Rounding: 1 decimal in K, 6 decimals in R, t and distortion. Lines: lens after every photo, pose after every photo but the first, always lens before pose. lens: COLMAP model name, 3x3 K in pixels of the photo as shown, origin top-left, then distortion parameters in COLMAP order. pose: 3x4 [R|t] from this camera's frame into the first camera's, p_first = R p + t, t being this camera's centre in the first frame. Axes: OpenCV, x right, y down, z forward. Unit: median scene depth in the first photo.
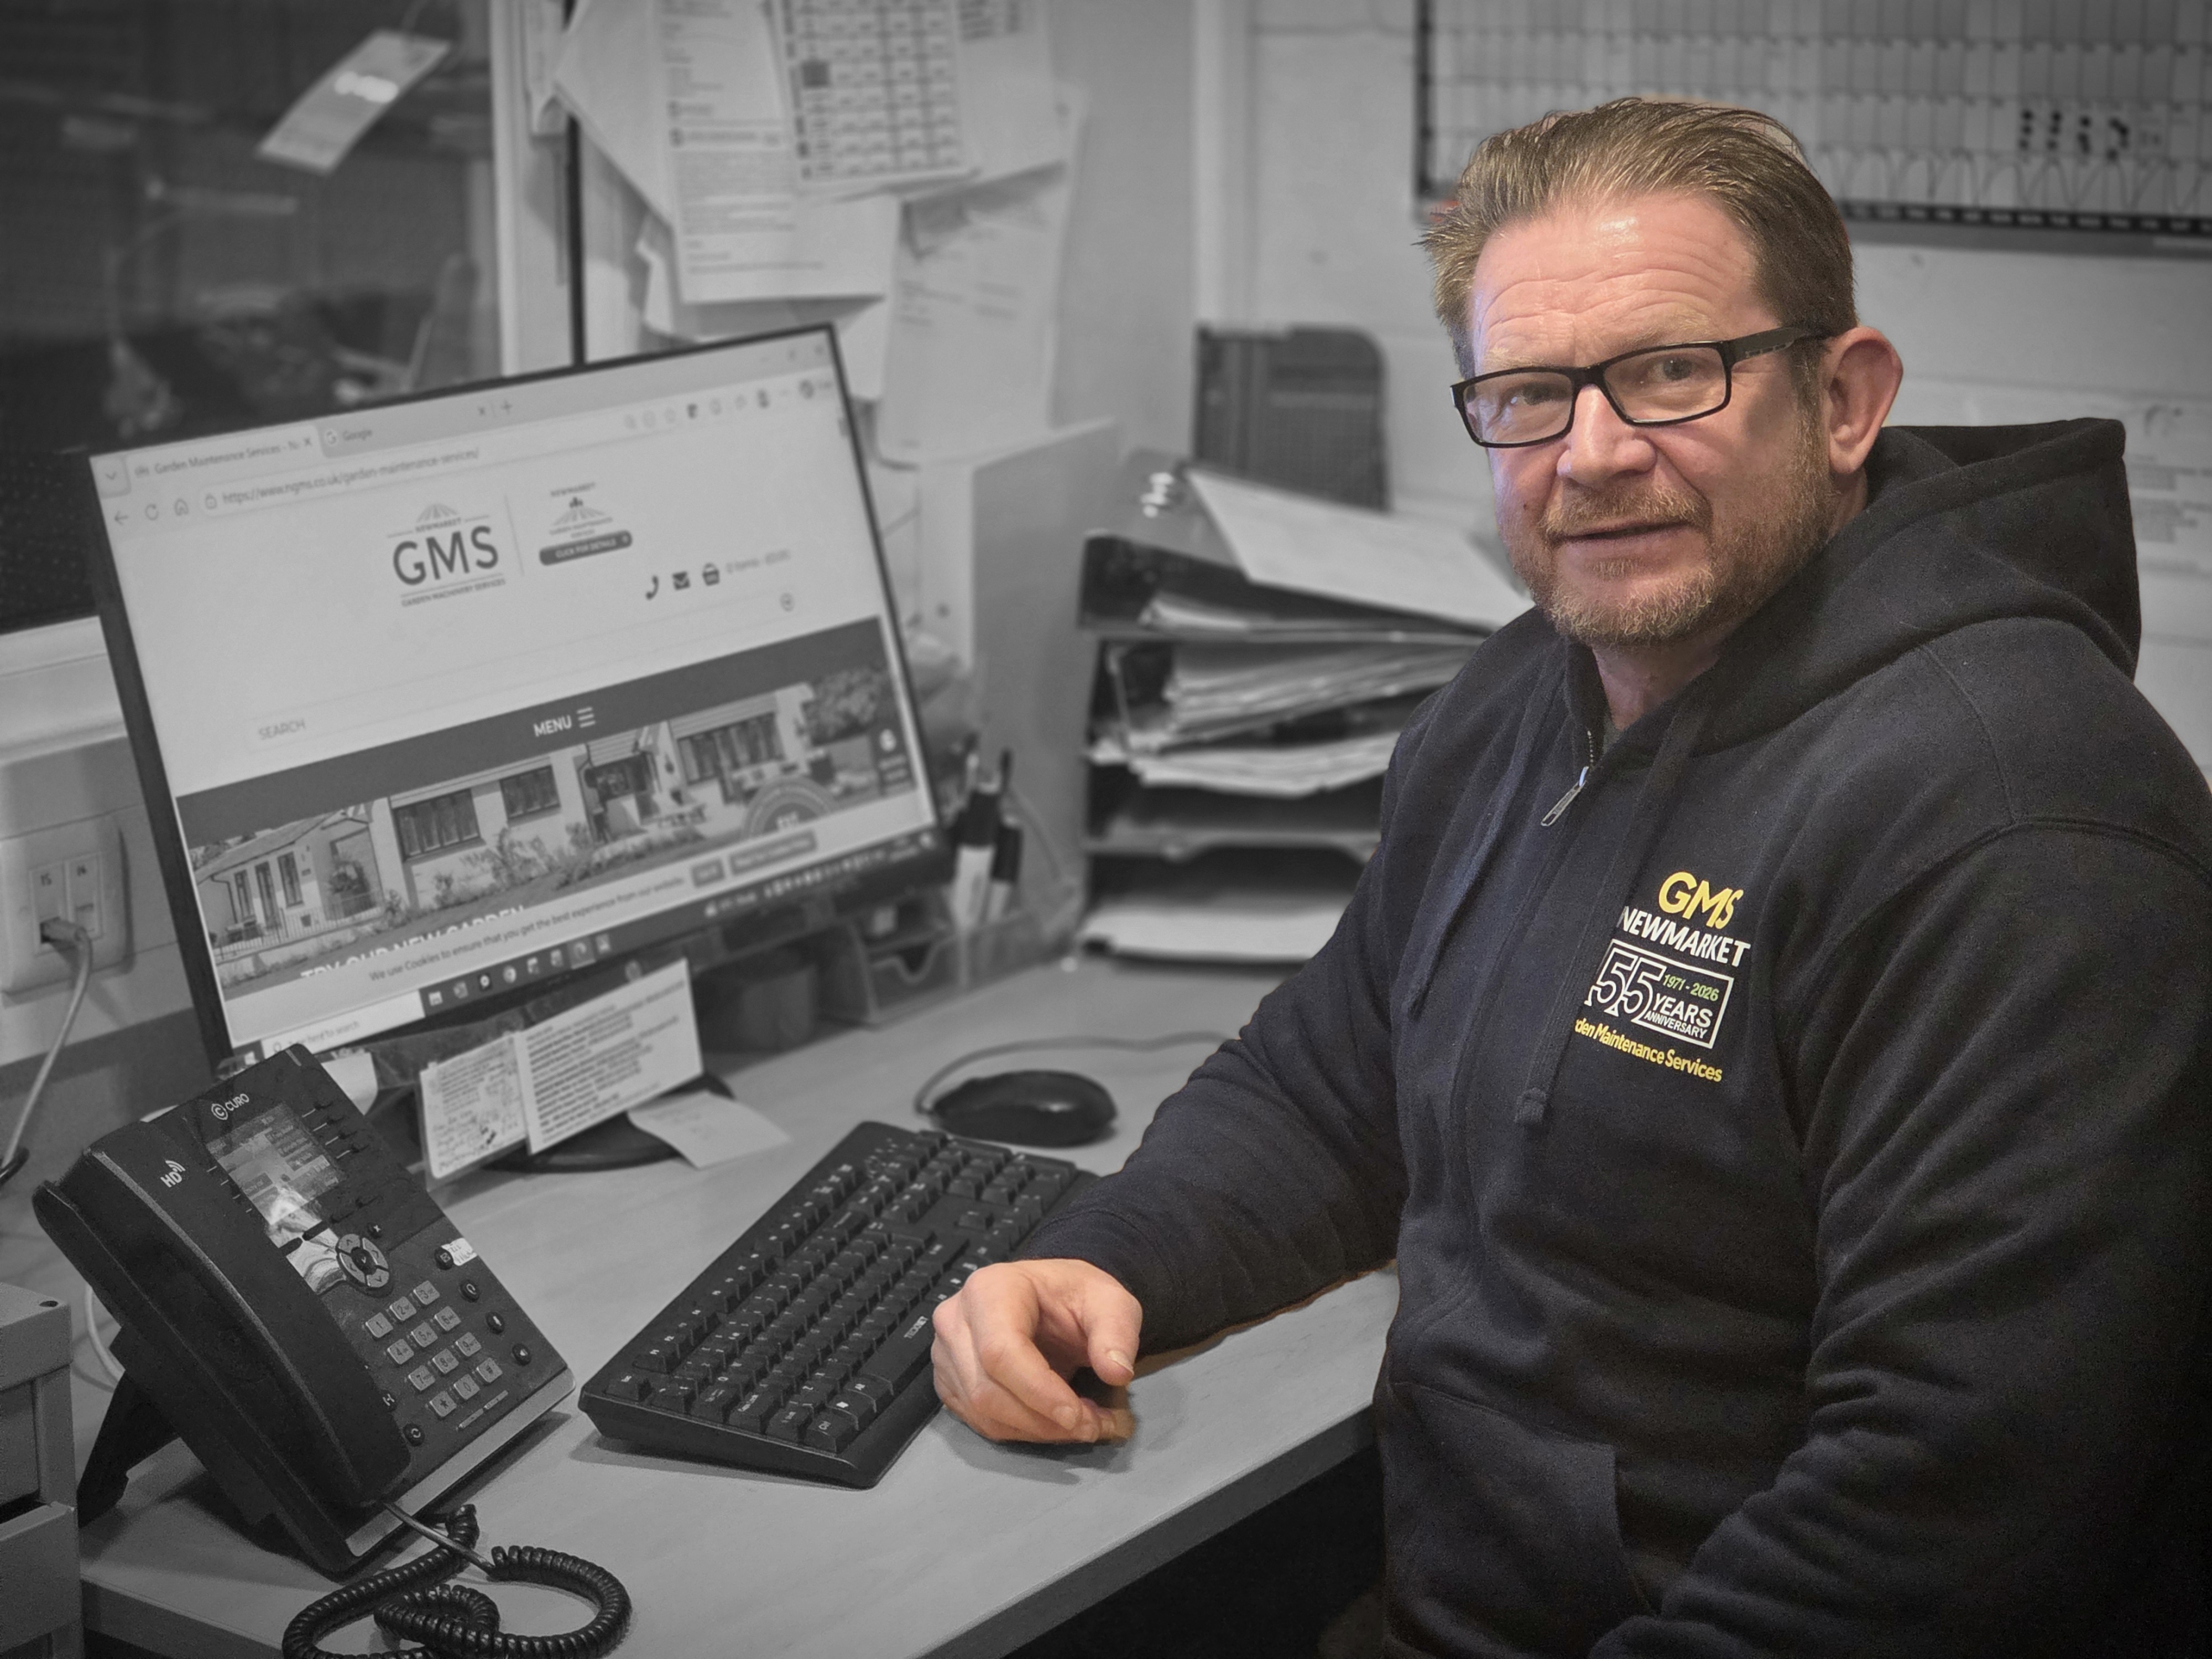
lens RADIAL K [[4364.1, 0, 1106.0], [0, 4364.1, 829.5], [0, 0, 1]] dist [-0.282042, 3.535904]
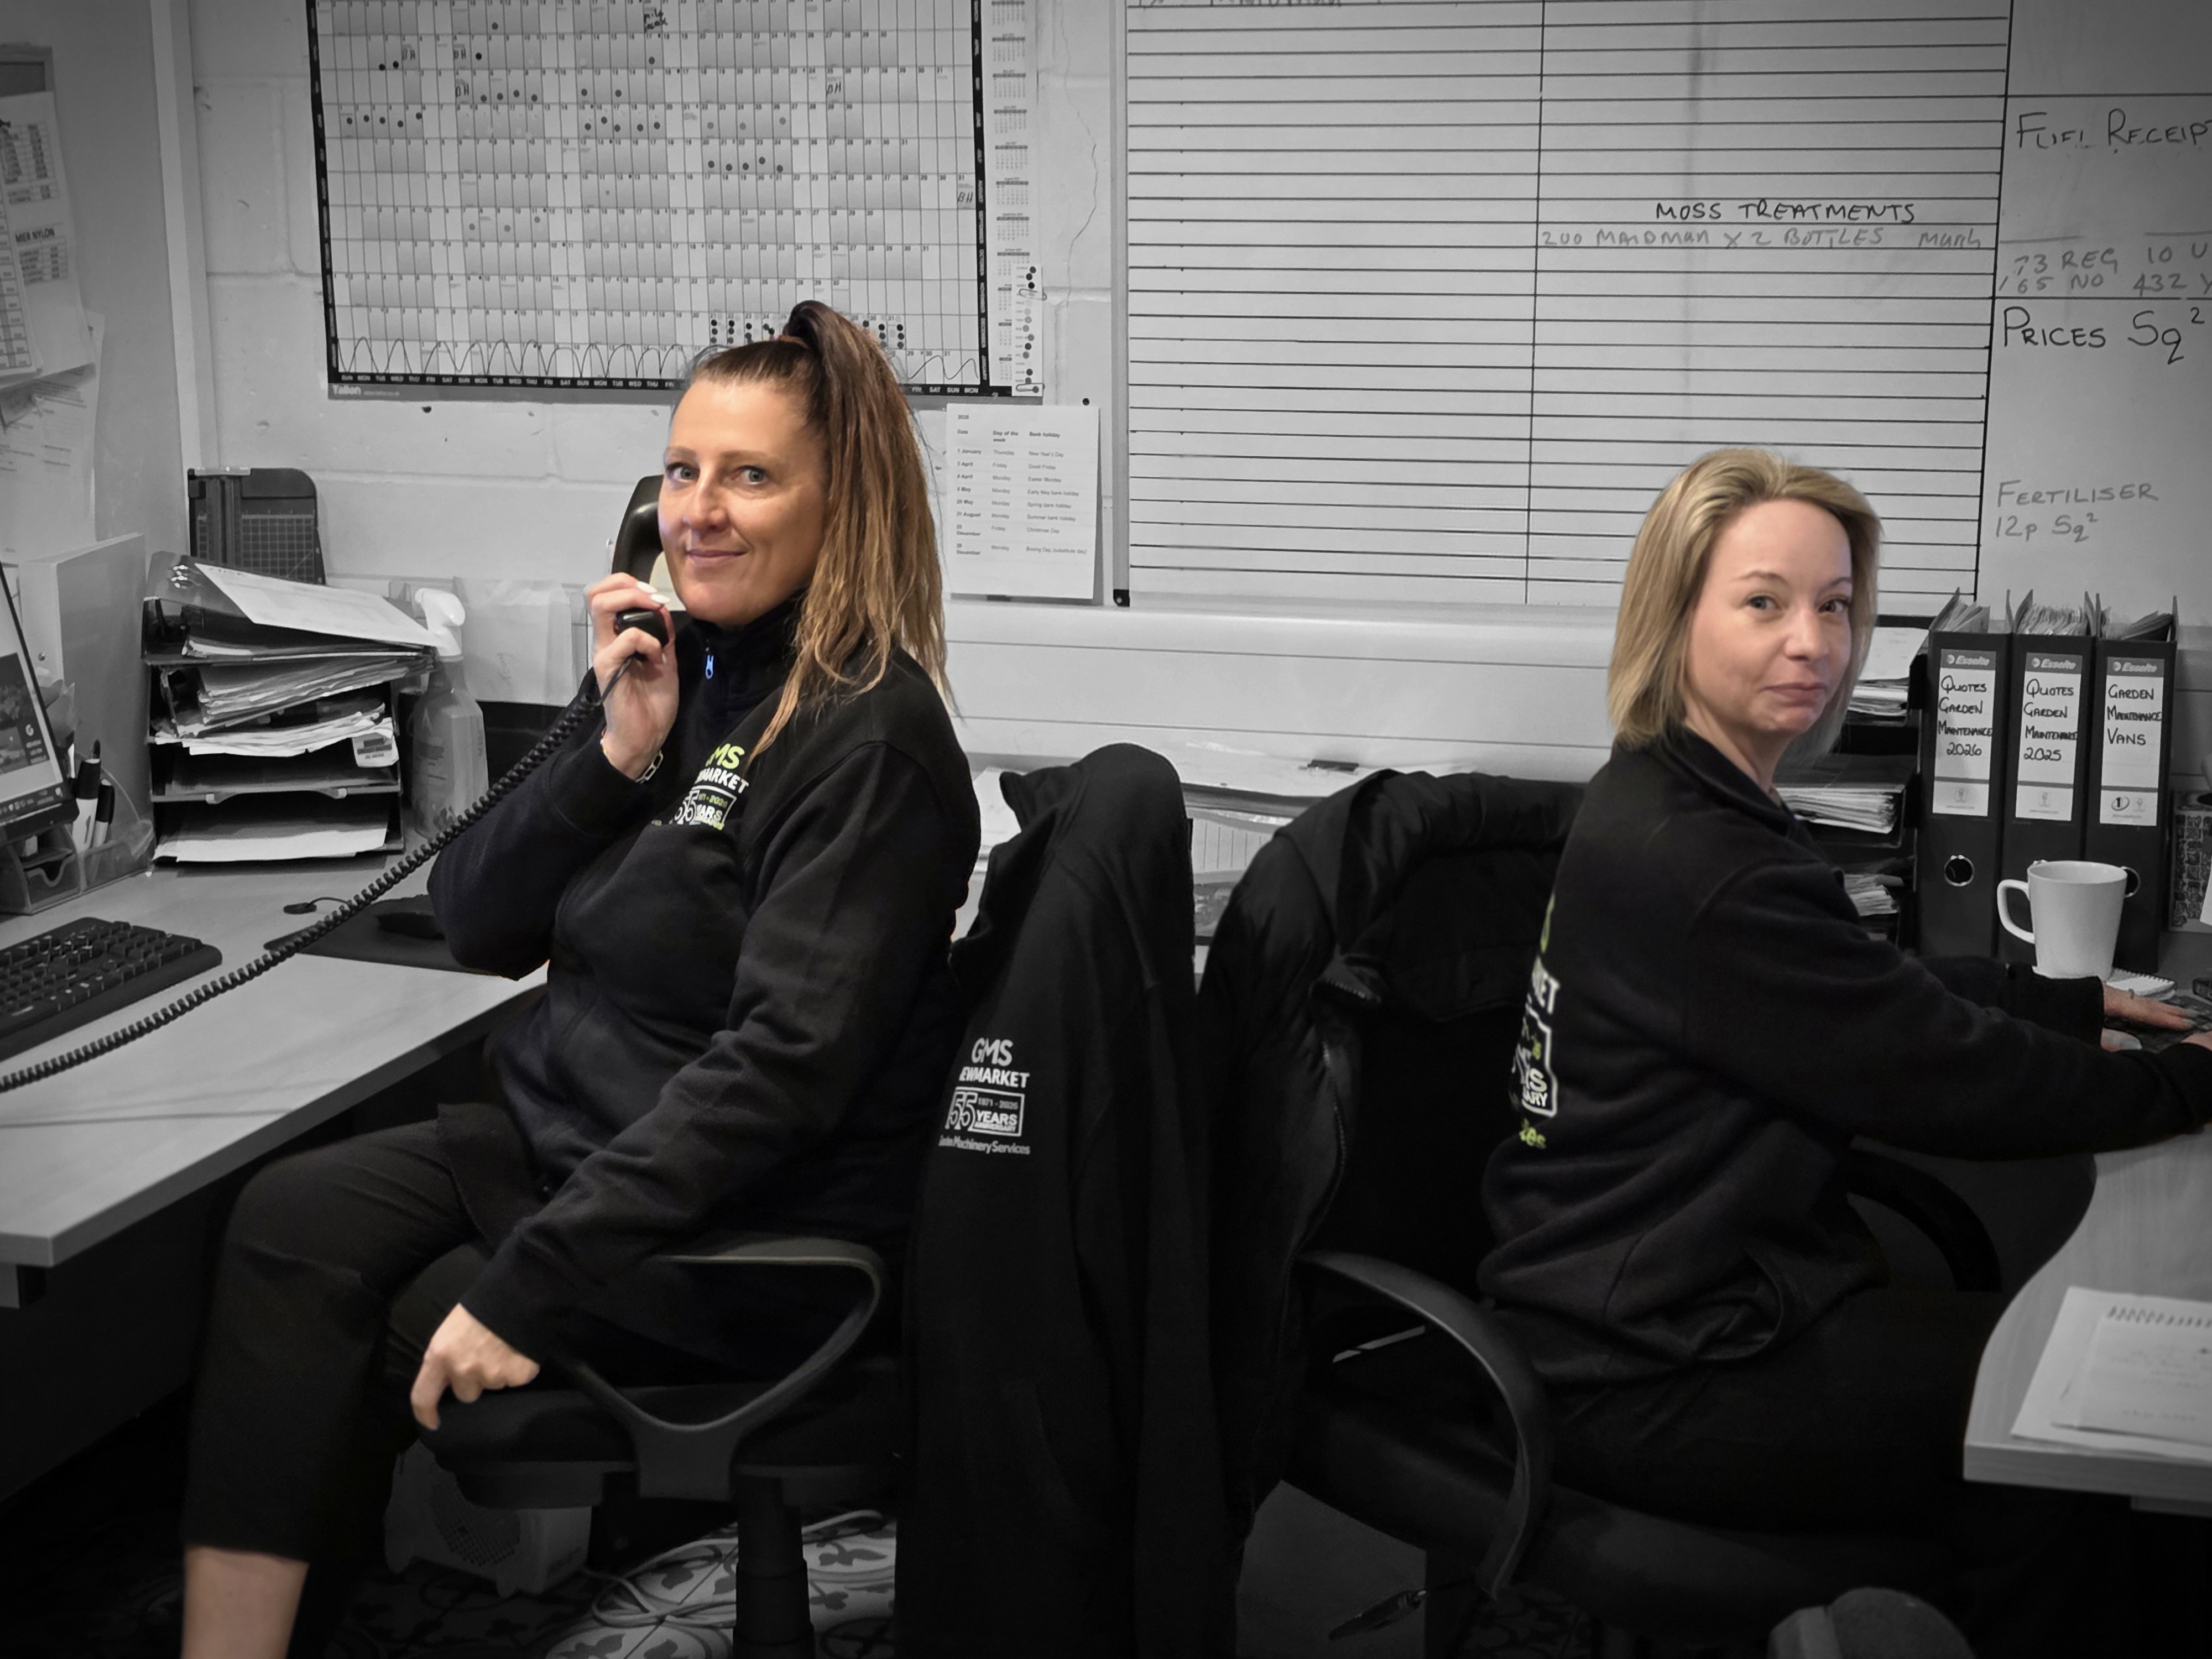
lens RADIAL K [[3665.7, 0, 1106.0], [0, 3665.7, 829.5], [0, 0, 1]] dist [0.046597, 0.235814]
pose [[0.952331, -0.062475, 0.298600, -0.074391], [0.070544, 0.997375, -0.016309, 0.060470], [-0.296797, 0.036596, 0.954239, -0.363665]]
